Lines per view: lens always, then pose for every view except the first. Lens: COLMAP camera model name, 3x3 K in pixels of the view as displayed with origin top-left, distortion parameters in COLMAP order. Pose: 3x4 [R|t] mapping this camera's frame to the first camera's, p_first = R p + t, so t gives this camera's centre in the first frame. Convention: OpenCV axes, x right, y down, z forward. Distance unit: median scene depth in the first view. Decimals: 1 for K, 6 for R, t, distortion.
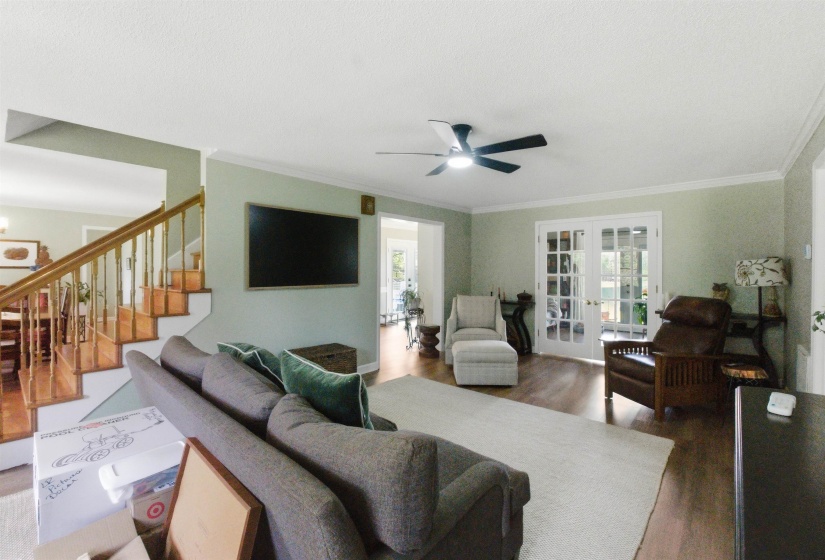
lens RADIAL K [[372.8, 0, 413.5], [0, 372.8, 274.9], [0, 0, 1]] dist [-0.010403, 0.001048]
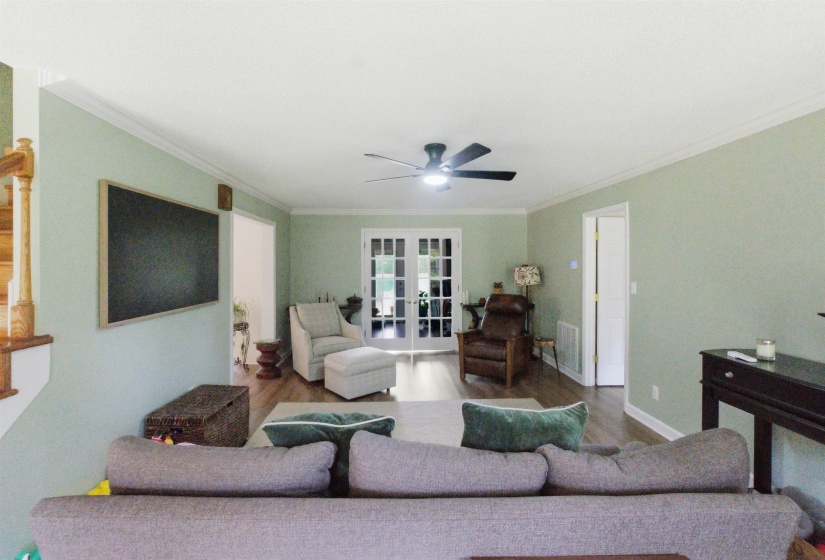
lens RADIAL K [[372.8, 0, 383.0], [0, 372.8, 267.3], [0, 0, 1]] dist [-0.010403, 0.001048]
pose [[0.734442, -0.012852, 0.678550, -0.432981], [0.014162, 0.999893, 0.003610, -0.043805], [-0.678524, 0.006958, 0.734545, 0.225862]]
